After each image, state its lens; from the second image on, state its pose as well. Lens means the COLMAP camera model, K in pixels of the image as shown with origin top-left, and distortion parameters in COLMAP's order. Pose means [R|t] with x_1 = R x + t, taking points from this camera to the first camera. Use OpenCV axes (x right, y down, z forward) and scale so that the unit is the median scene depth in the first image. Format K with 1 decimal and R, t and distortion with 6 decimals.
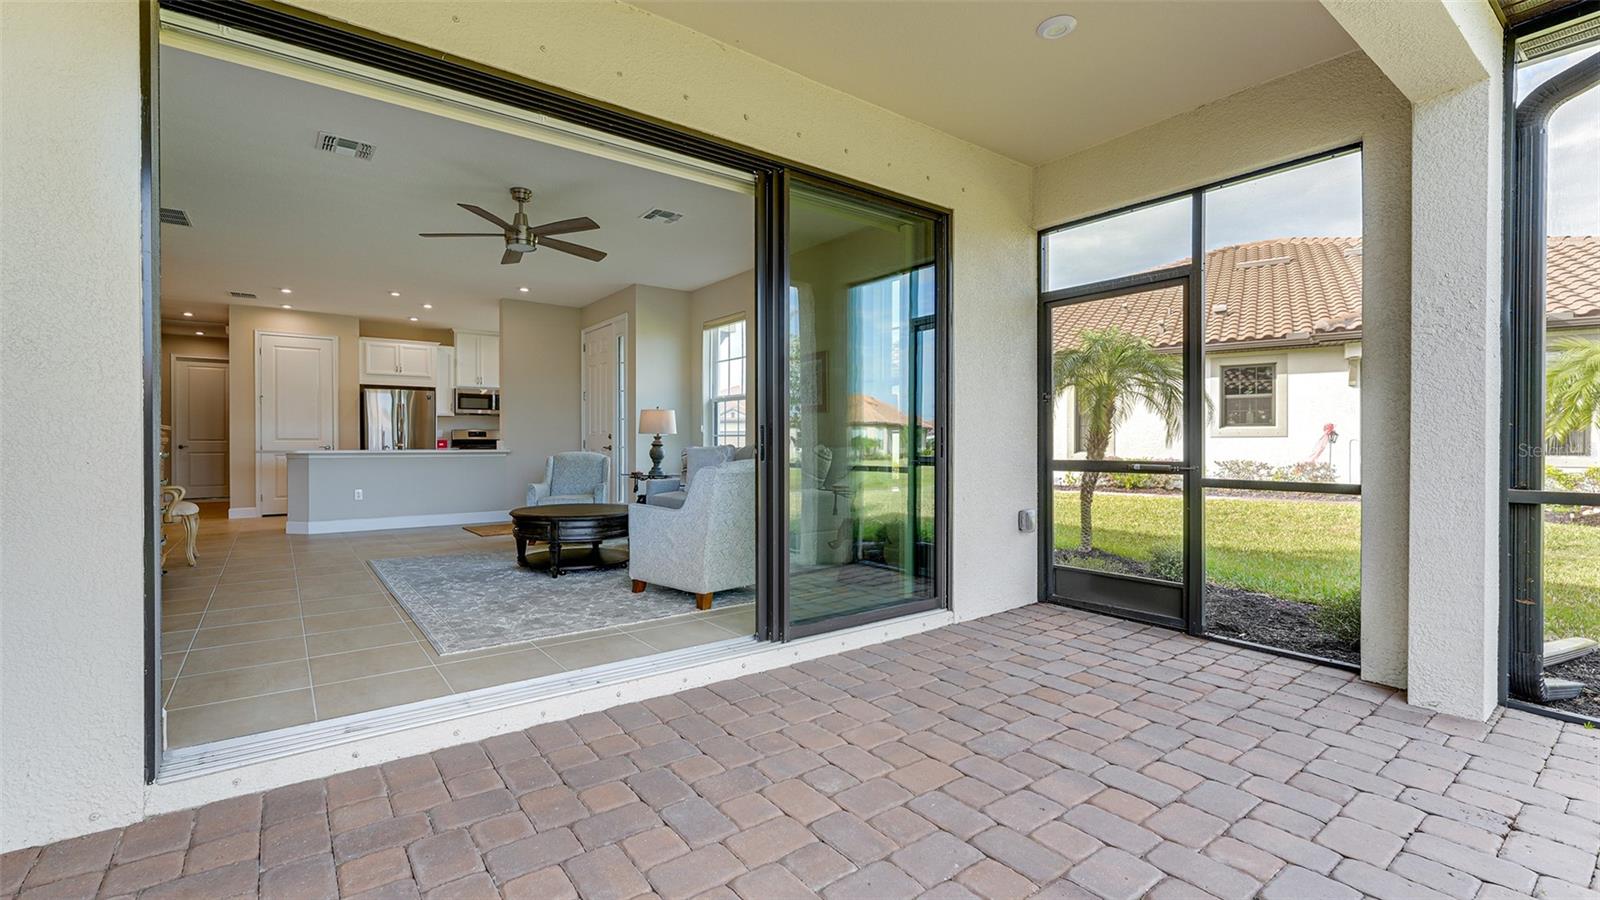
lens RADIAL K [[697.2, 0, 763.7], [0, 697.2, 443.0], [0, 0, 1]] dist [0.001876, 0.000087]
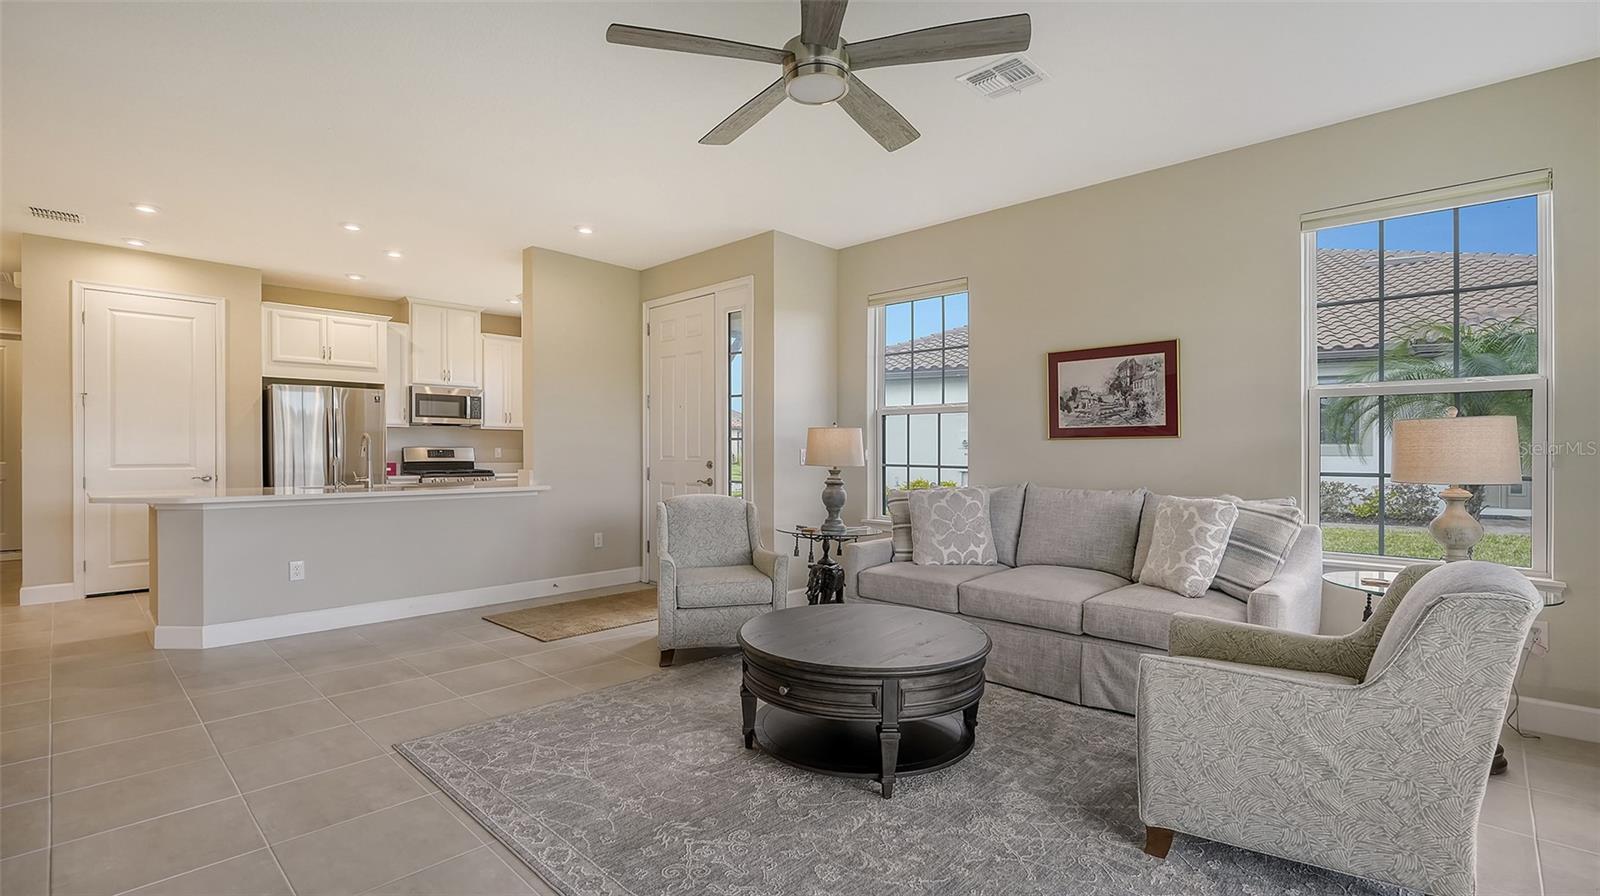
lens RADIAL K [[722.7, 0, 800.0], [0, 722.7, 448.0], [0, 0, 1]] dist [-0.002612, -0.000868]
pose [[0.982168, 0.004491, 0.187951, -0.251227], [-0.004015, 0.999988, -0.002916, -0.022239], [-0.187962, 0.002109, 0.982174, 0.301534]]
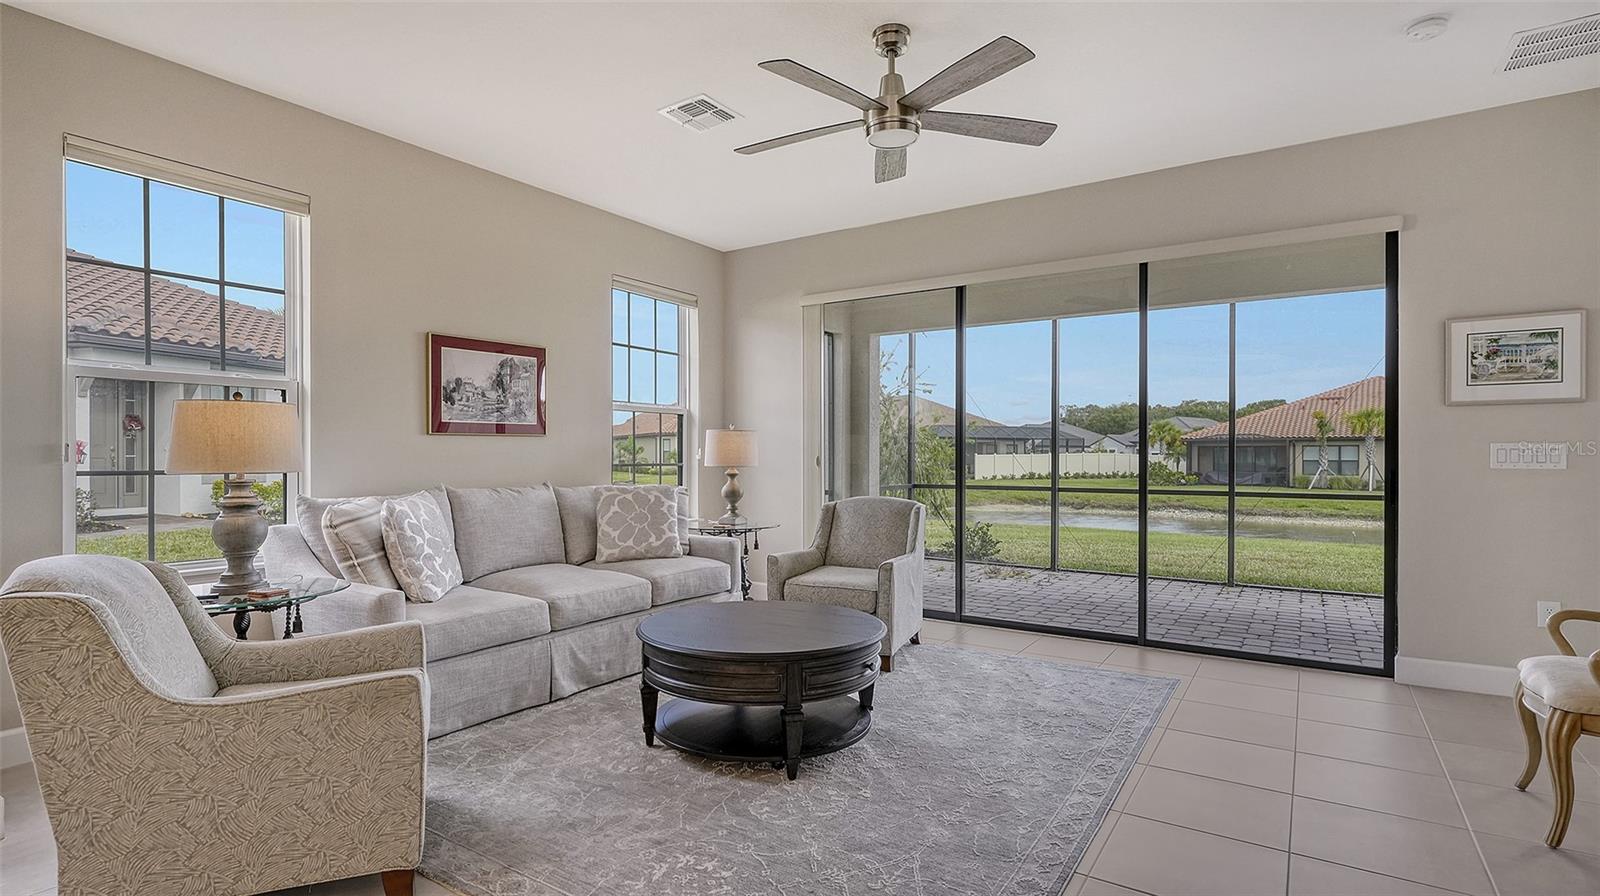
lens RADIAL K [[764.7, 0, 798.7], [0, 764.7, 463.9], [0, 0, 1]] dist [-0.003098, -0.000906]
pose [[-0.361519, -0.008718, 0.932324, -0.490510], [0.001977, 0.999947, 0.010117, -0.016853], [-0.932363, 0.005500, -0.361482, 0.722878]]
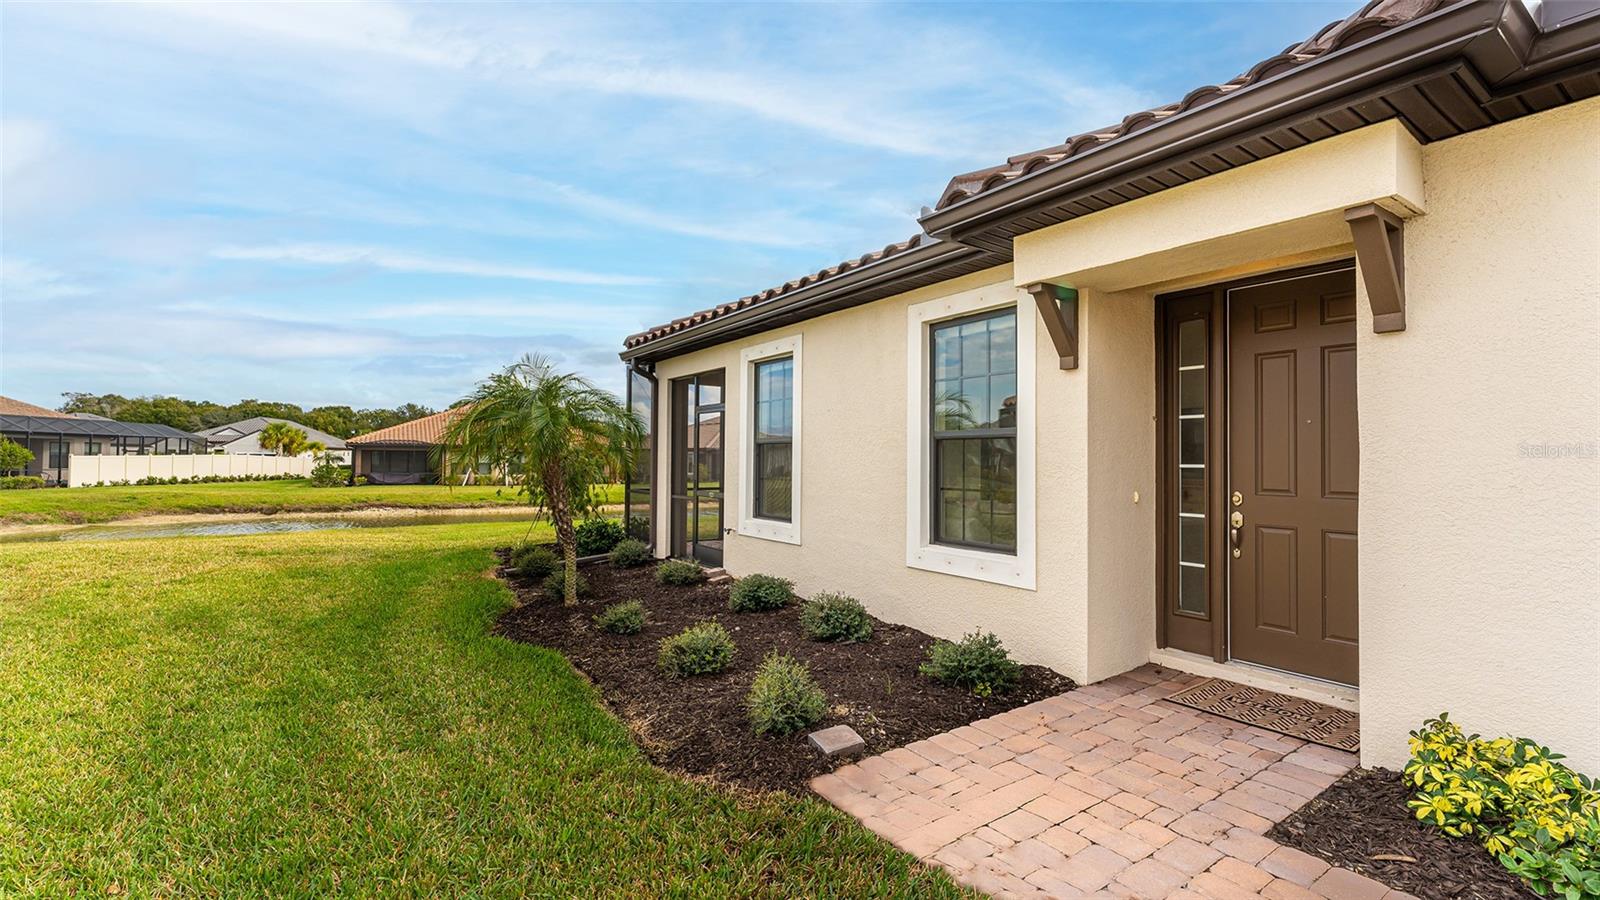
lens RADIAL K [[684.3, 0, 800.0], [0, 684.3, 450.0], [0, 0, 1]] dist [0.000340, -0.000107]
pose [[-0.999971, -0.007524, -0.001319, 0.132688], [-0.007505, 0.999881, -0.013449, -0.036348], [0.001420, -0.013439, -0.999909, 1.441459]]
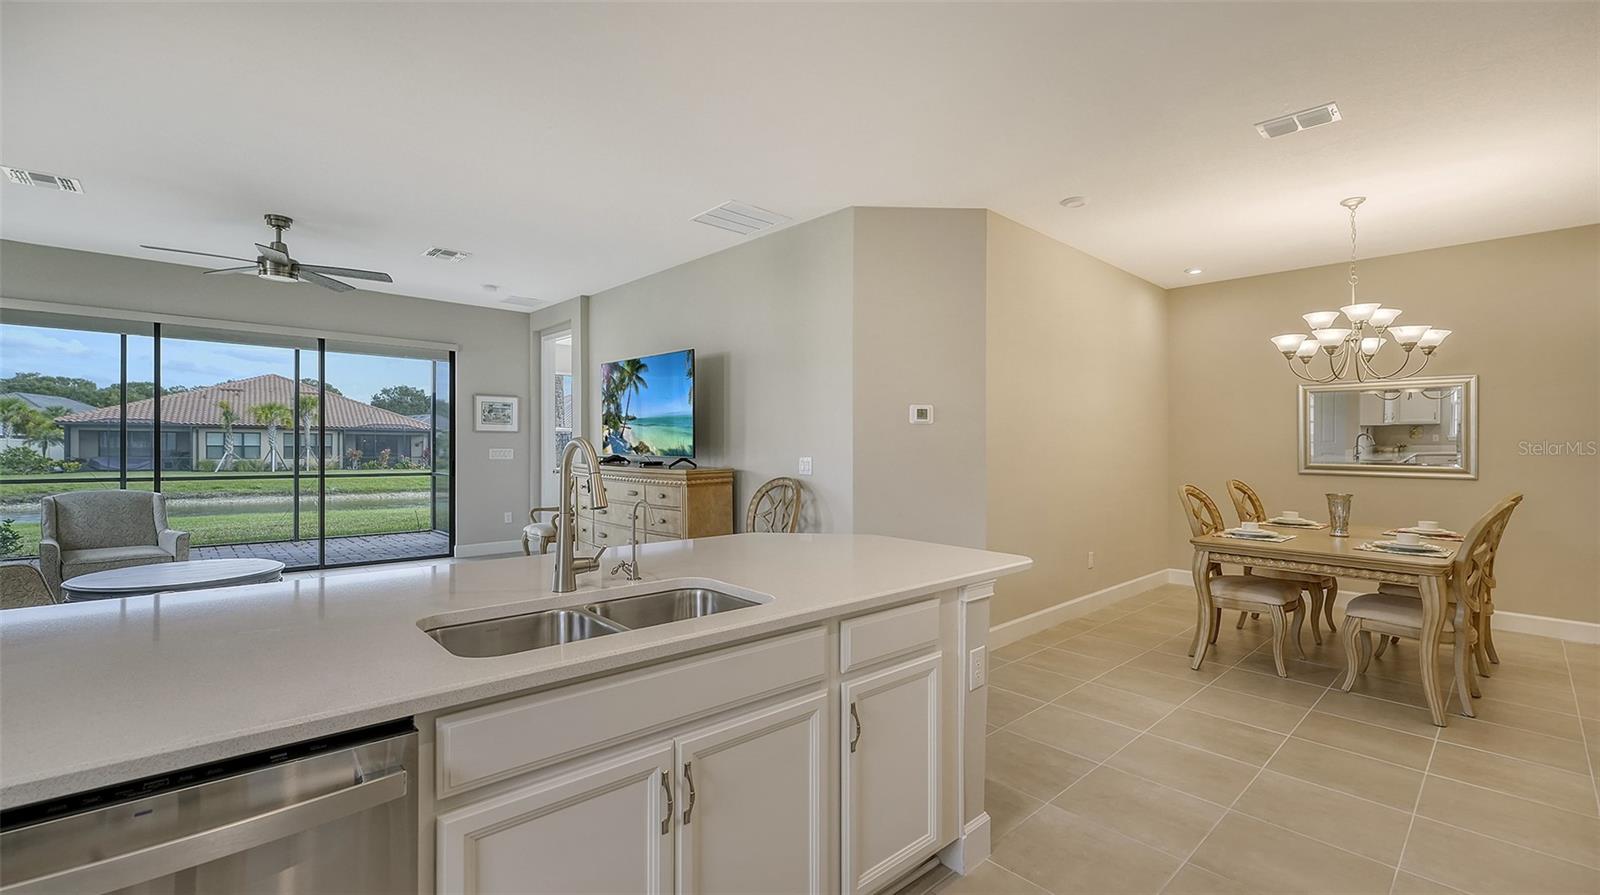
lens RADIAL K [[672.0, 0, 800.0], [0, 672.0, 447.5], [0, 0, 1]] dist [0.000165, -0.000141]
pose [[-0.990174, -0.006447, -0.139689, -0.515407], [-0.007473, 0.999949, 0.006822, -0.033237], [0.139638, 0.007799, -0.990172, 1.130695]]
